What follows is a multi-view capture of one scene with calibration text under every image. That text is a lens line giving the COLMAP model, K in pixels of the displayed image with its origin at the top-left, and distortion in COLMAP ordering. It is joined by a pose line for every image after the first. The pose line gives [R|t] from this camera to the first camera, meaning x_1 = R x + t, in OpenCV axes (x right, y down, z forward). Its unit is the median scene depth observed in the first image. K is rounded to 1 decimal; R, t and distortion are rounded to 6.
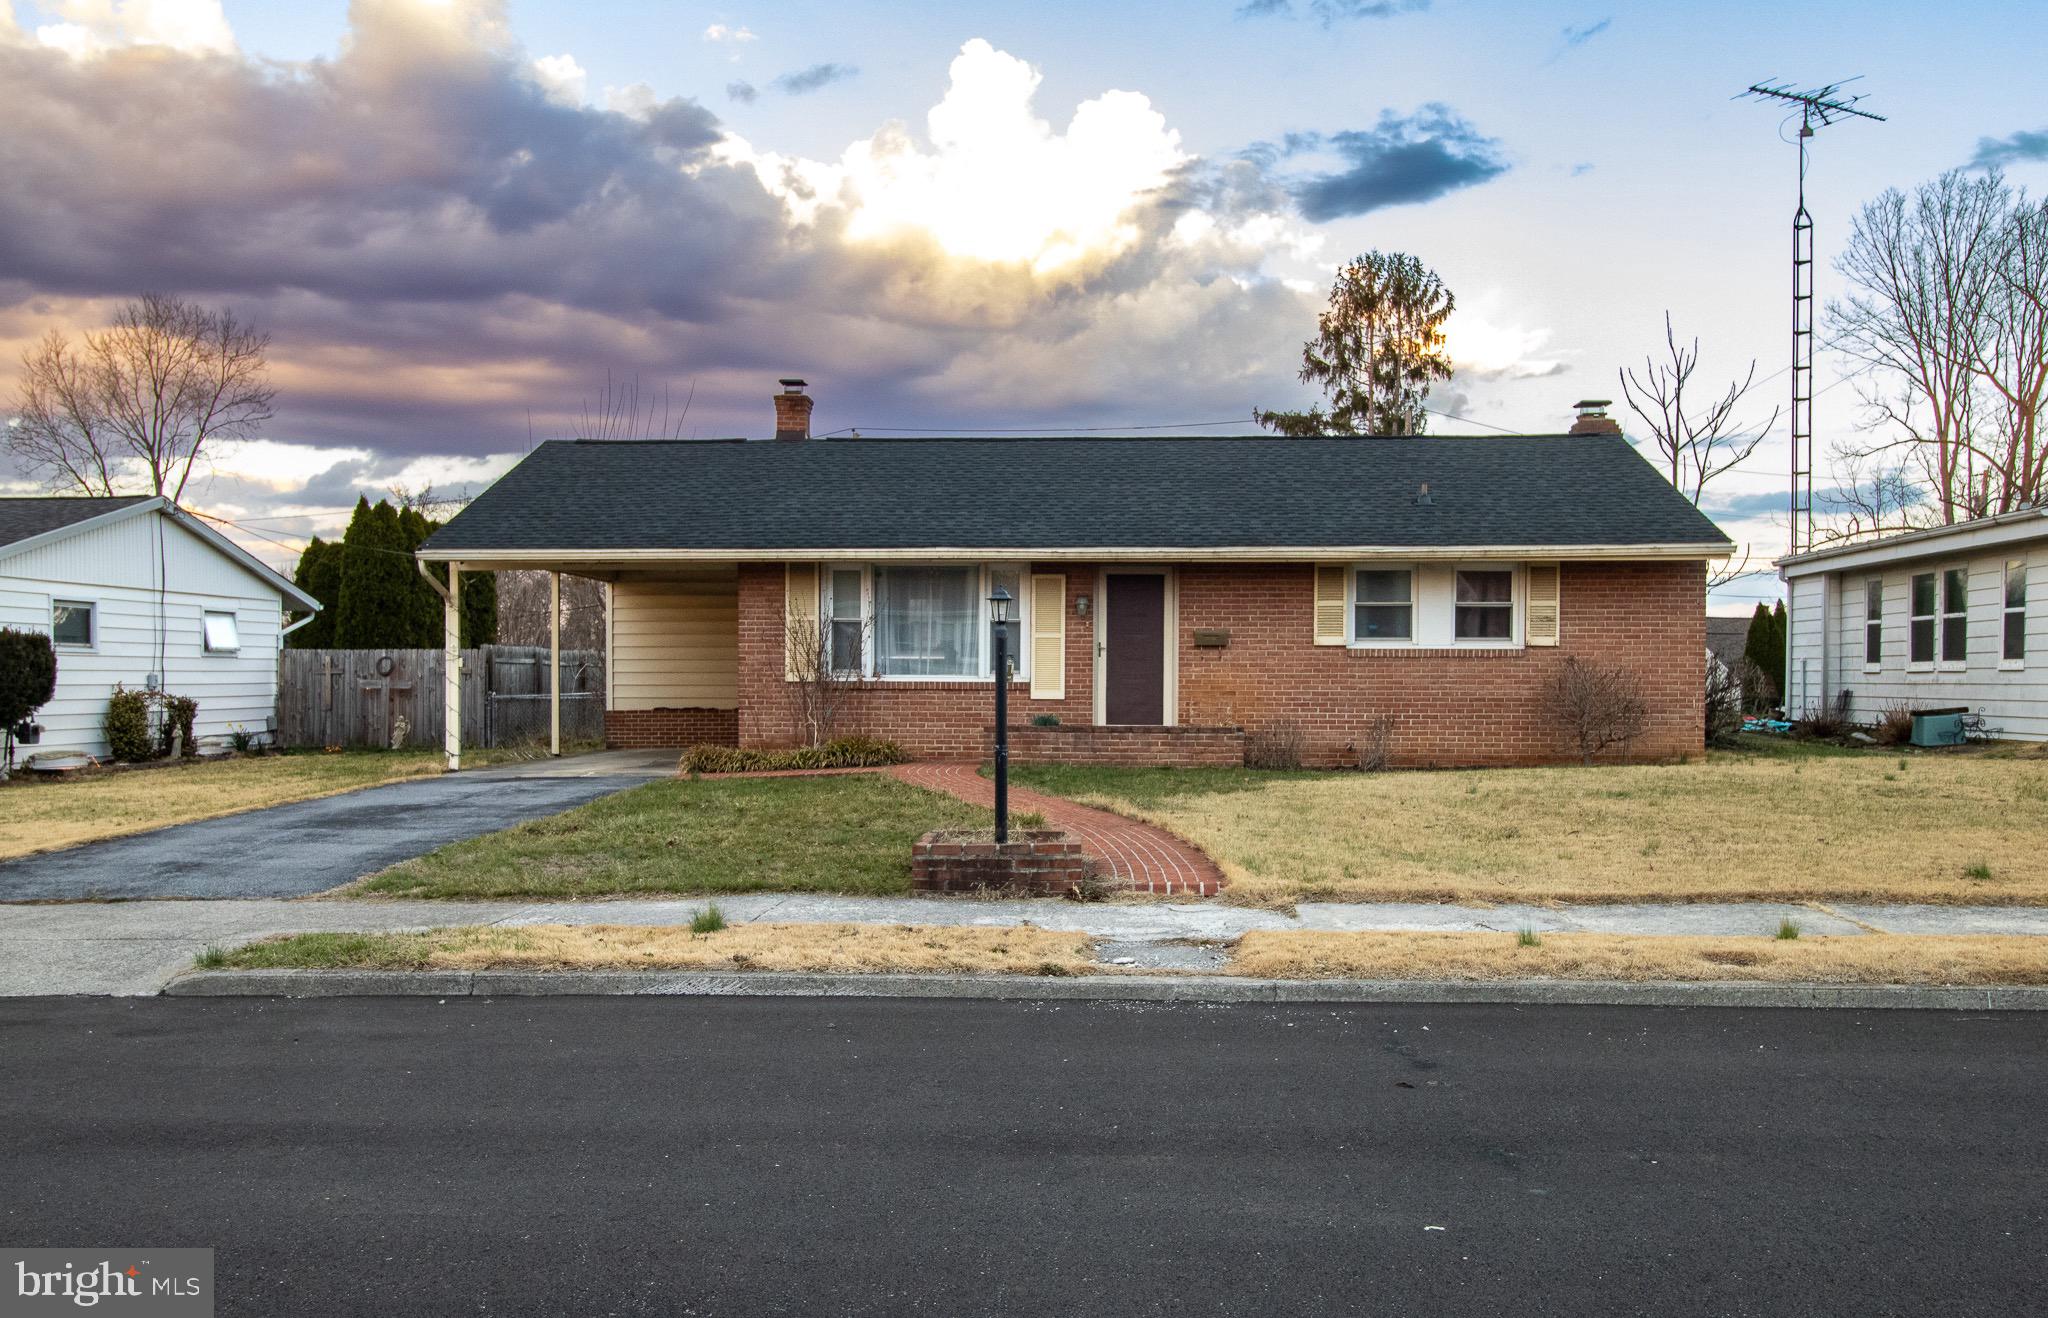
lens RADIAL K [[1752.0, 0, 1024.0], [0, 1752.0, 659.0], [0, 0, 1]] dist [0.074690, -0.004272]
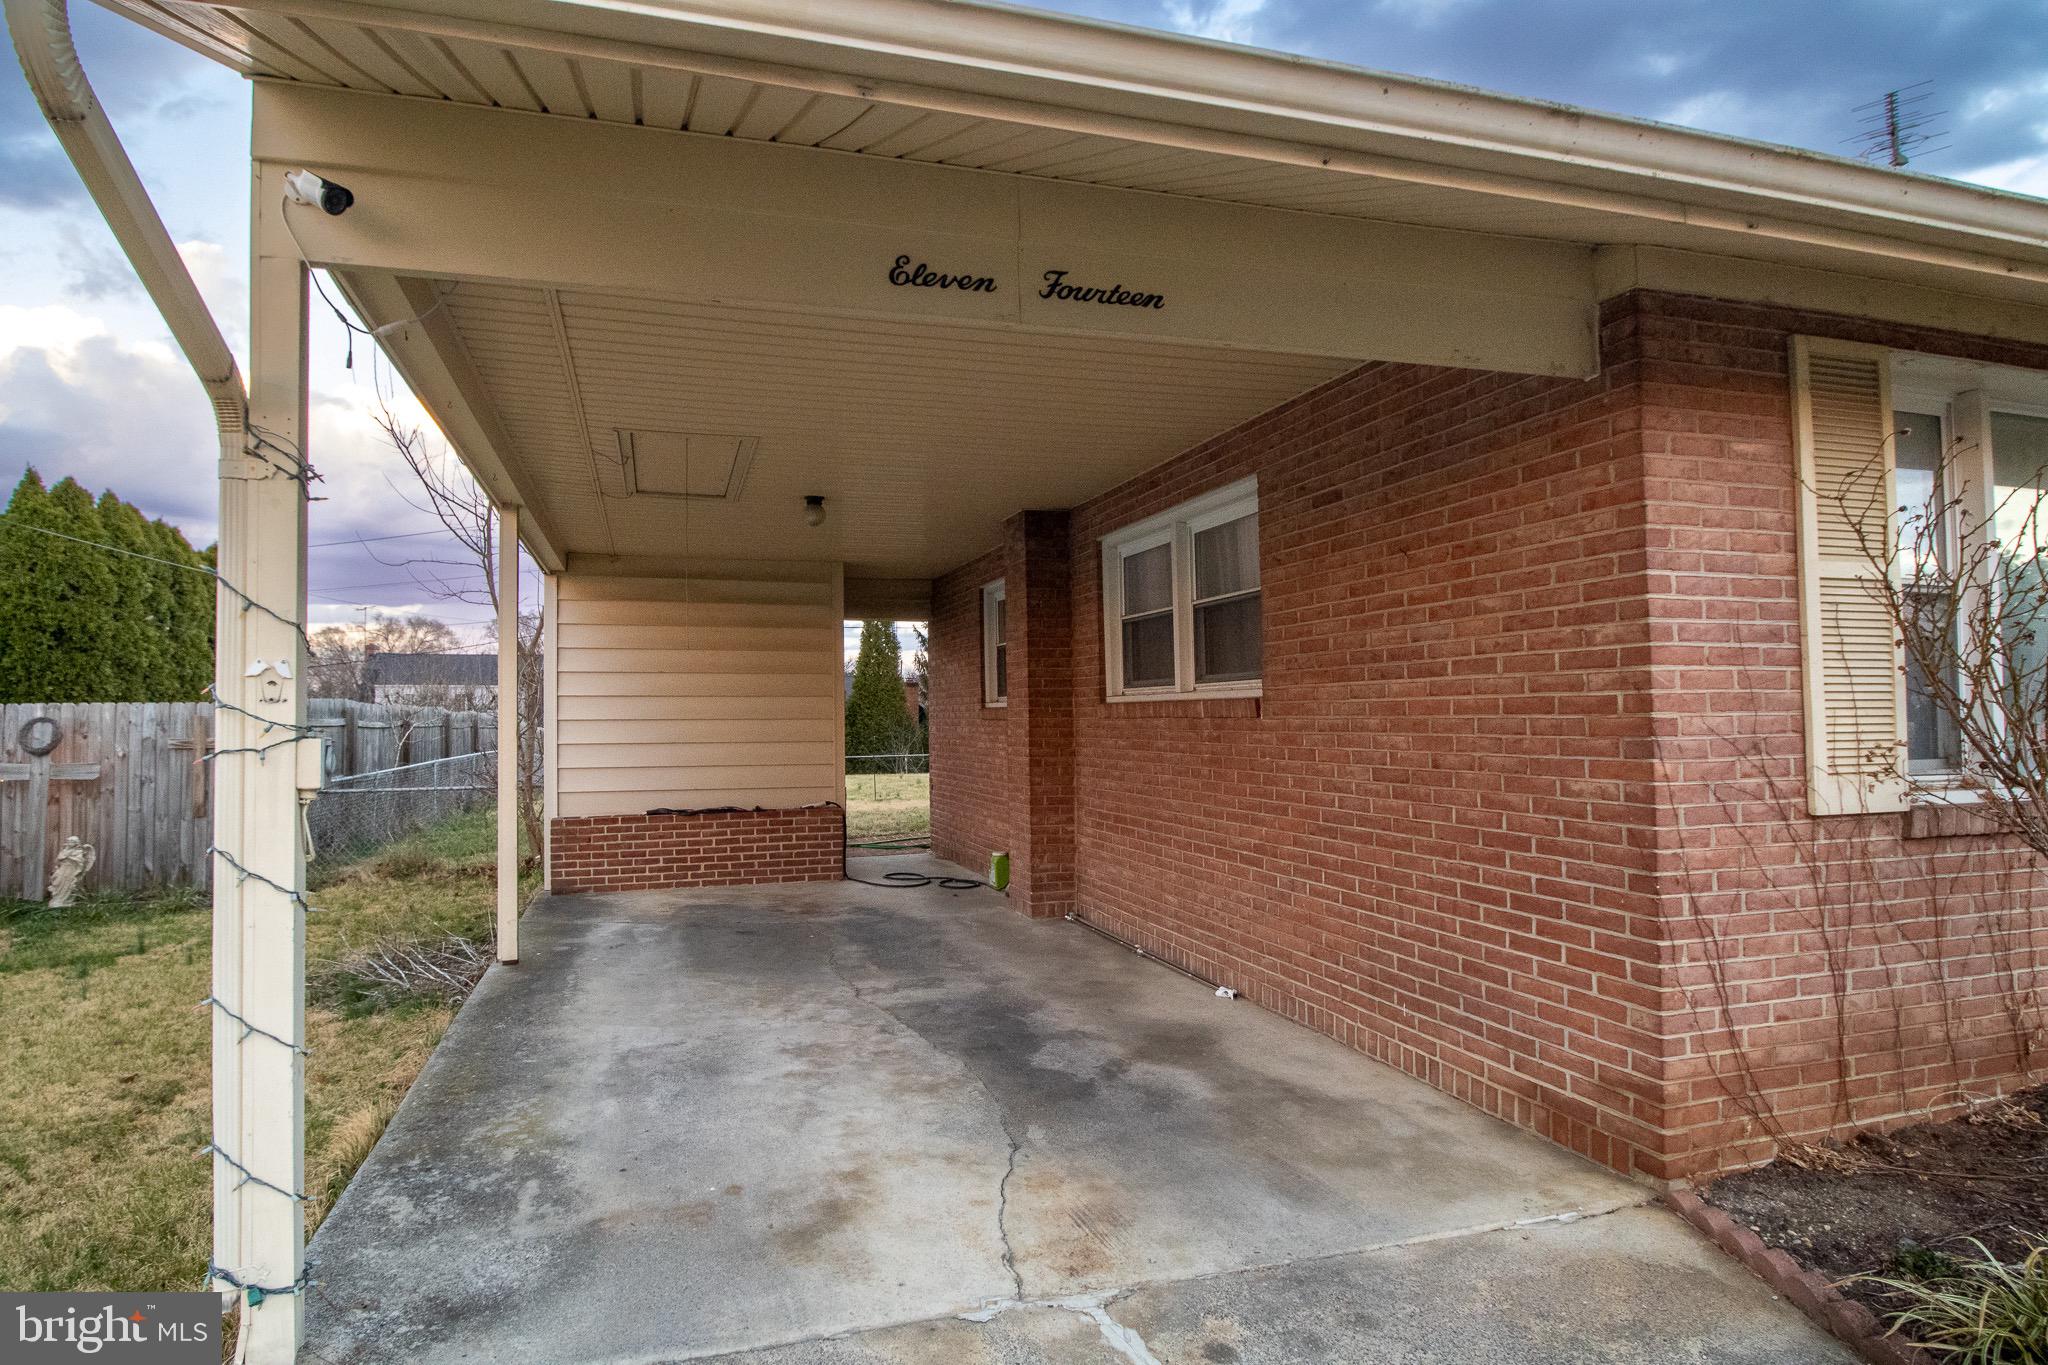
lens RADIAL K [[1028.7, 0, 1024.0], [0, 1028.7, 682.5], [0, 0, 1]] dist [-0.000792, -0.015117]
pose [[0.928026, 0.003977, 0.372494, -0.264753], [0.005966, 0.999656, -0.025537, -0.002846], [-0.372467, 0.025921, 0.927683, 0.797394]]
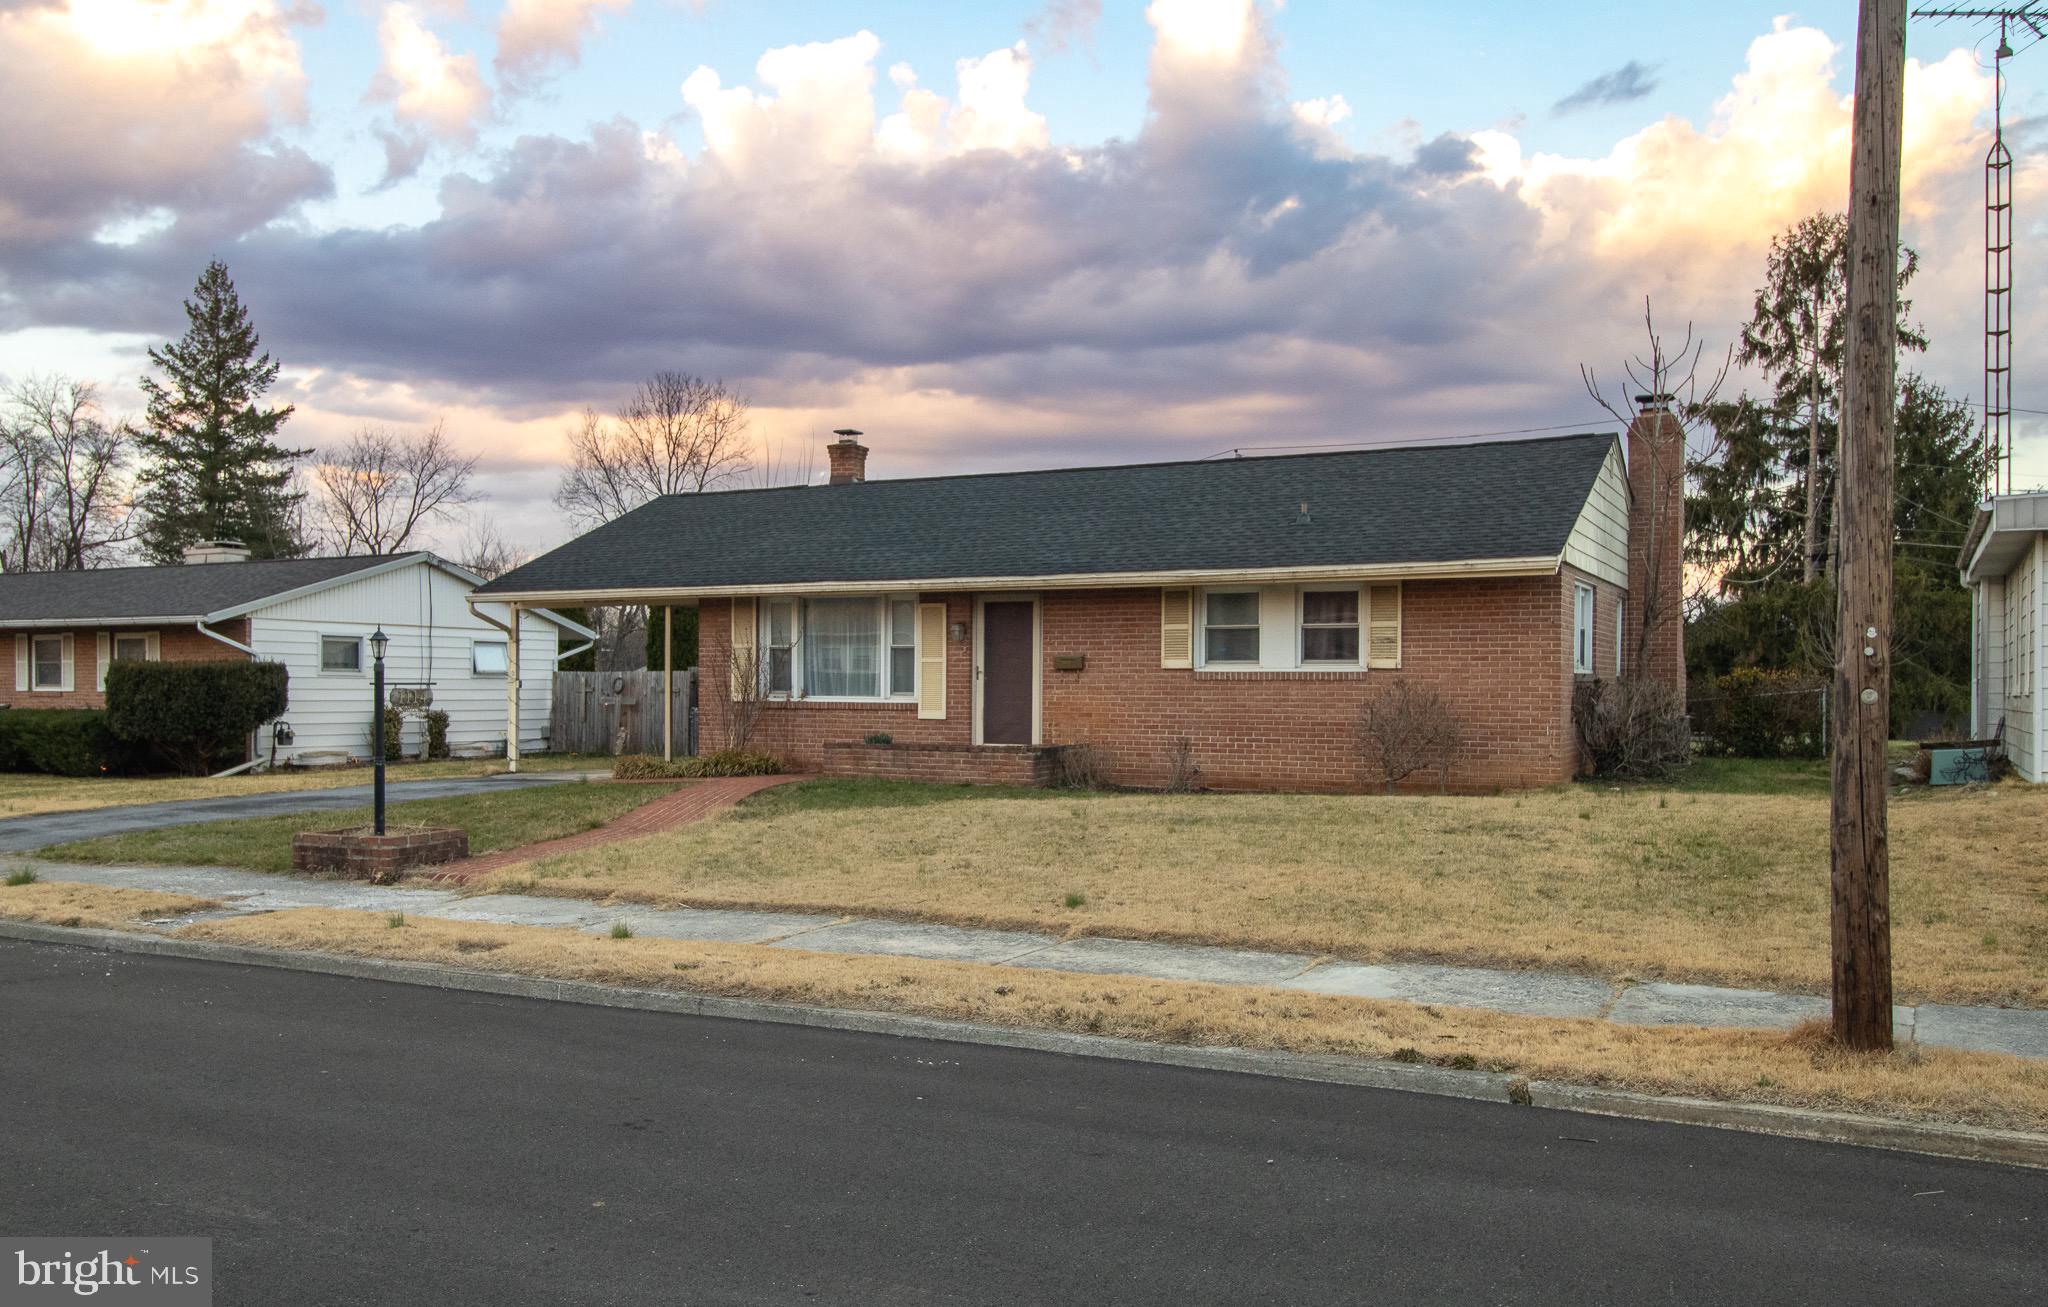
lens RADIAL K [[1689.0, 0, 1024.0], [0, 1689.0, 653.5], [0, 0, 1]] dist [0.203637, -0.001964]
pose [[0.908772, -0.006315, -0.417245, 0.481300], [0.001739, 0.999934, -0.011347, -0.005231], [0.417289, 0.009586, 0.908723, 0.074037]]
